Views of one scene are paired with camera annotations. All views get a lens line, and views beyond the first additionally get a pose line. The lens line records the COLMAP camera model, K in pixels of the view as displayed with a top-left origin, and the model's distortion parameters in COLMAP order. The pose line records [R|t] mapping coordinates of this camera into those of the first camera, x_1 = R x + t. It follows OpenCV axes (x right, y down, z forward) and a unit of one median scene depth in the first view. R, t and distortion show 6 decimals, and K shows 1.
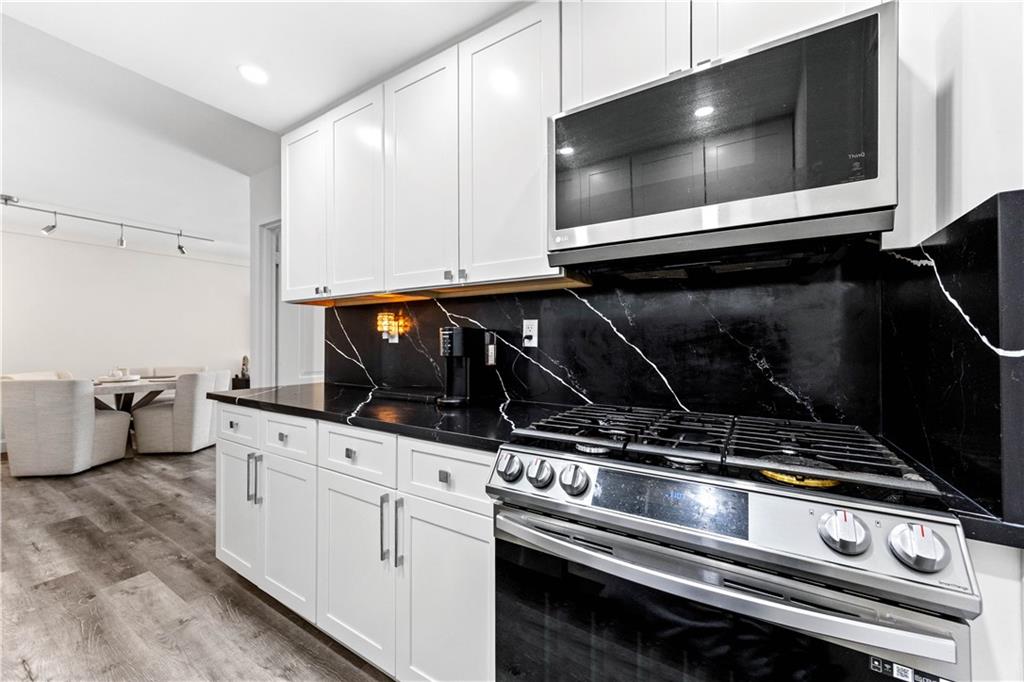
lens RADIAL K [[393.2, 0, 509.6], [0, 393.2, 342.3], [0, 0, 1]] dist [-0.003270, -0.000231]
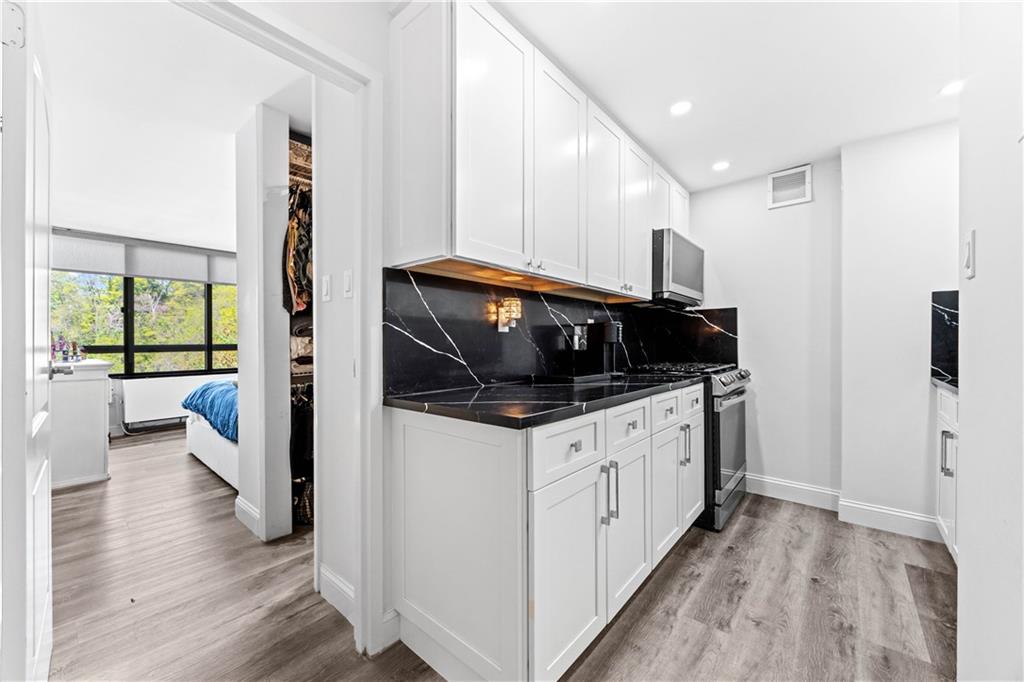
lens RADIAL K [[393.2, 0, 509.4], [0, 393.2, 341.1], [0, 0, 1]] dist [-0.003270, -0.000231]
pose [[0.142239, 0.000098, 0.989832, -1.285043], [-0.007370, 0.999972, 0.000960, 0.022980], [-0.989805, -0.007431, 0.142236, 0.940834]]
